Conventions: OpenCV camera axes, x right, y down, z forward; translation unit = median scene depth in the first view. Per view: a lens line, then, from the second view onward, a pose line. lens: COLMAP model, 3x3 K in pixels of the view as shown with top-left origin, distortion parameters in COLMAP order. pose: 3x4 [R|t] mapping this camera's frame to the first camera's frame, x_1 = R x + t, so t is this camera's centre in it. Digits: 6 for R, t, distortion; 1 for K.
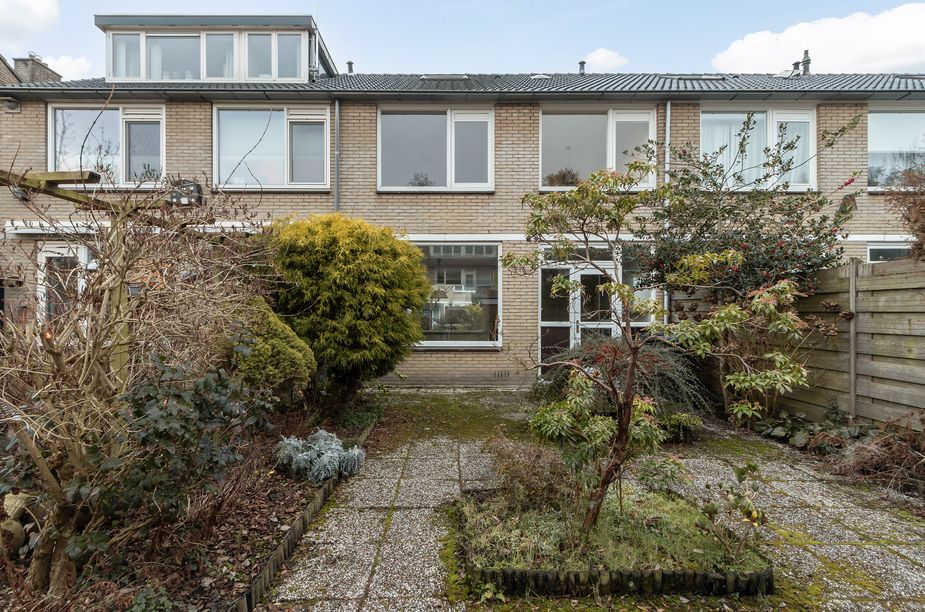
lens RADIAL K [[395.2, 0, 449.9], [0, 395.2, 303.6], [0, 0, 1]] dist [0.006834, -0.001185]
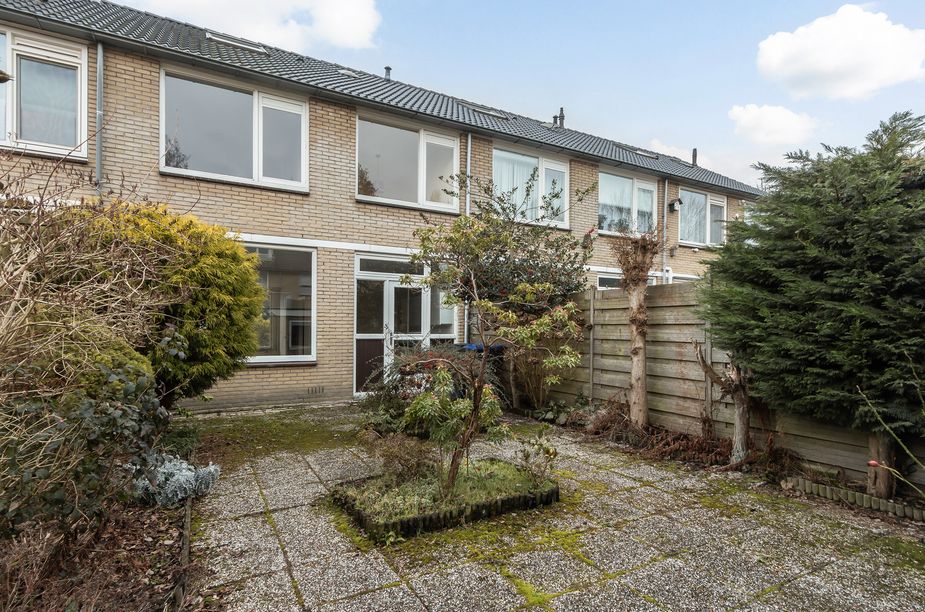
lens RADIAL K [[459.8, 0, 447.4], [0, 459.8, 314.4], [0, 0, 1]] dist [0.006073, -0.000164]
pose [[0.876979, 0.016621, 0.480241, -0.117056], [-0.014685, 0.999862, -0.007788, 0.003512], [-0.480305, -0.000223, 0.877102, -0.097680]]
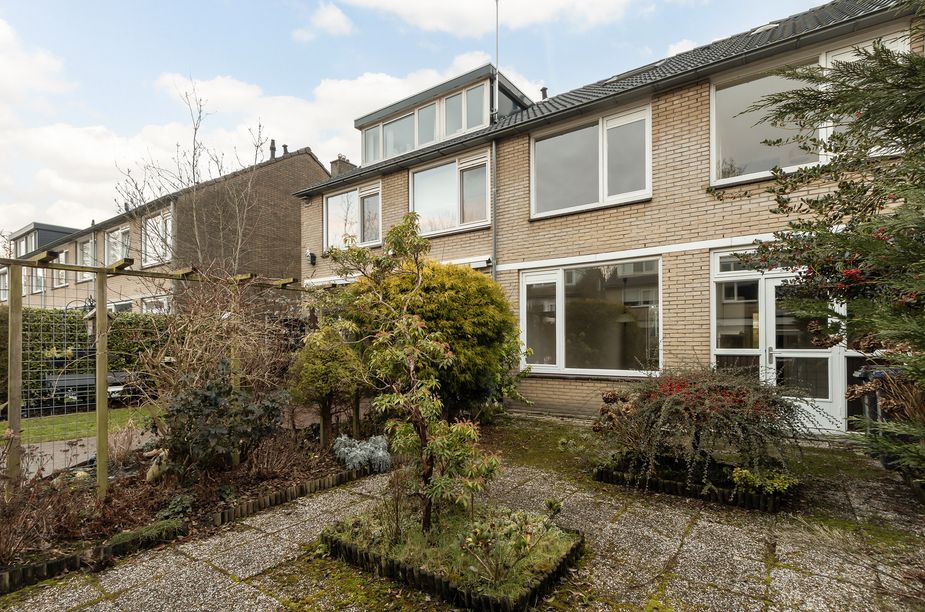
lens RADIAL K [[441.3, 0, 508.2], [0, 441.3, 322.1], [0, 0, 1]] dist [0.004578, 0.000458]
pose [[0.843591, -0.030493, -0.536121, 0.366512], [0.024792, 0.999533, -0.017840, -0.002210], [0.536414, 0.001758, 0.843953, 0.015887]]
